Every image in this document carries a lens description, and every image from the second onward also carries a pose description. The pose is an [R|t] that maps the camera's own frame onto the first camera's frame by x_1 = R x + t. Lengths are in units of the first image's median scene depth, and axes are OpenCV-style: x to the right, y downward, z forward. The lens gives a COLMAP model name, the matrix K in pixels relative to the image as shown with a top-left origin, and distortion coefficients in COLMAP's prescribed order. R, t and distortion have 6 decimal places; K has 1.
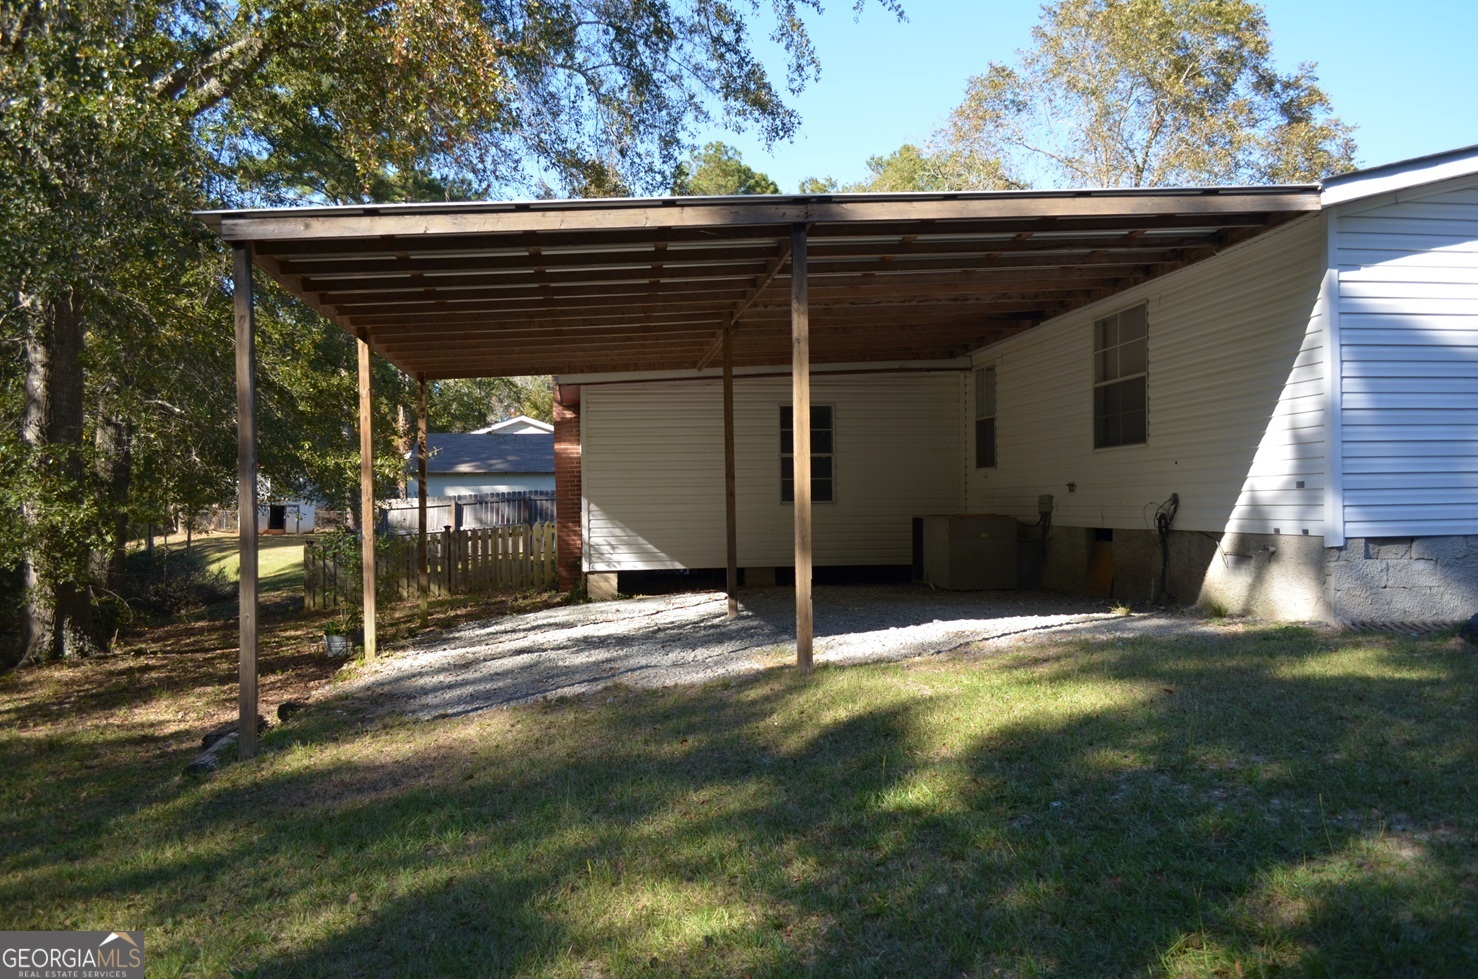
lens RADIAL K [[1182.3, 0, 739.1], [0, 1182.3, 488.0], [0, 0, 1]] dist [0.008325, 0.003210]
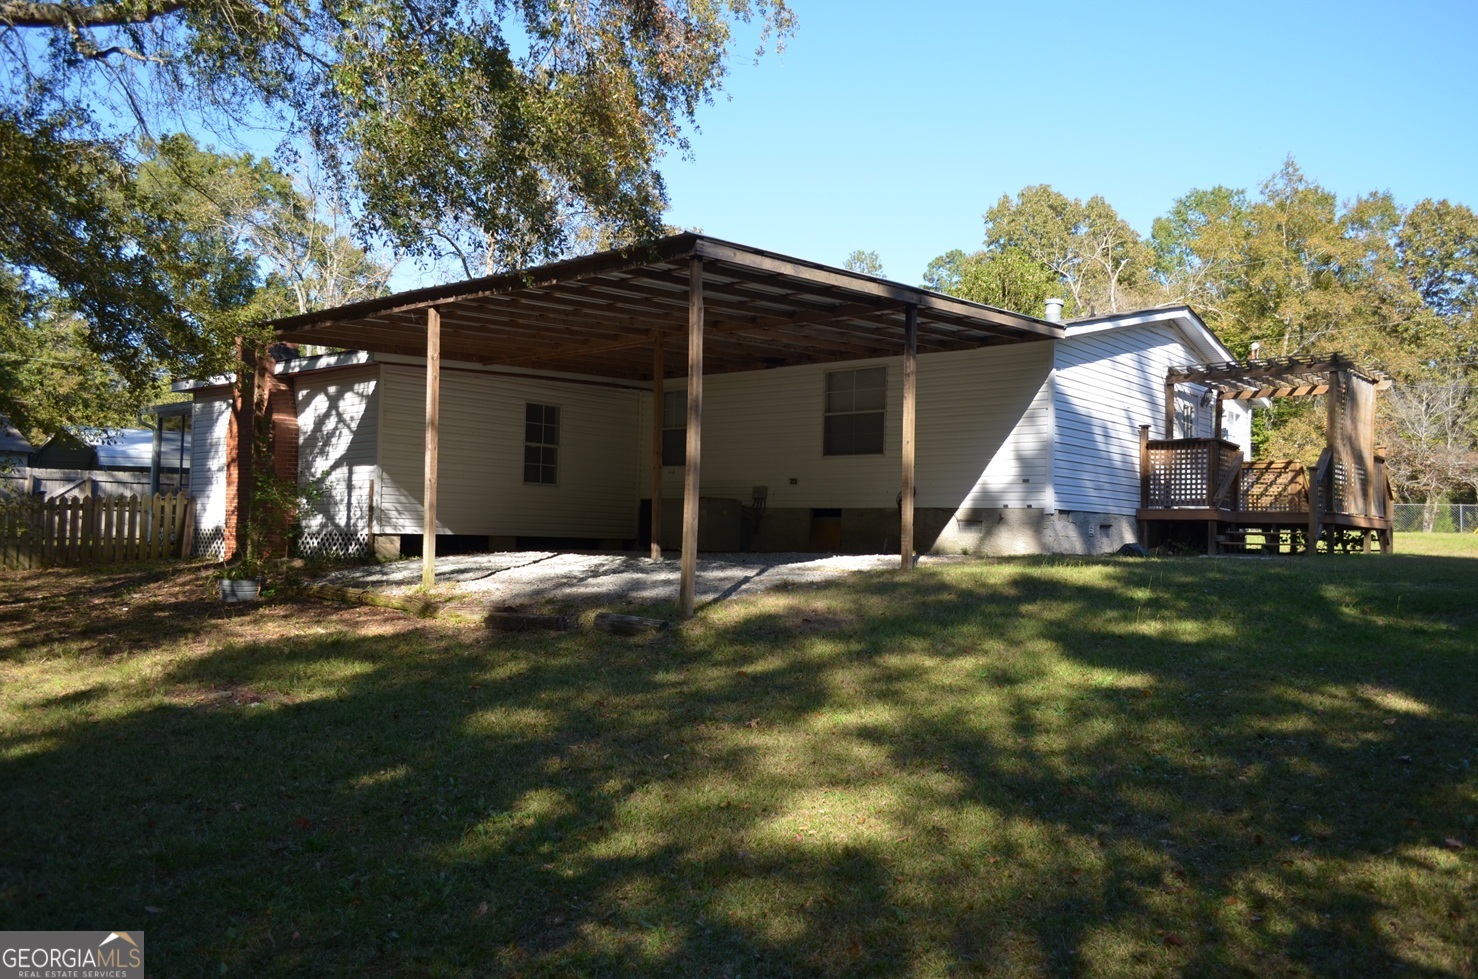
lens RADIAL K [[1182.3, 0, 736.9], [0, 1182.3, 491.7], [0, 0, 1]] dist [0.008325, 0.003210]
pose [[0.733859, 0.058091, 0.676814, -1.013816], [-0.044014, 0.998309, -0.037962, 0.094672], [-0.677875, -0.001931, 0.735175, -0.050059]]
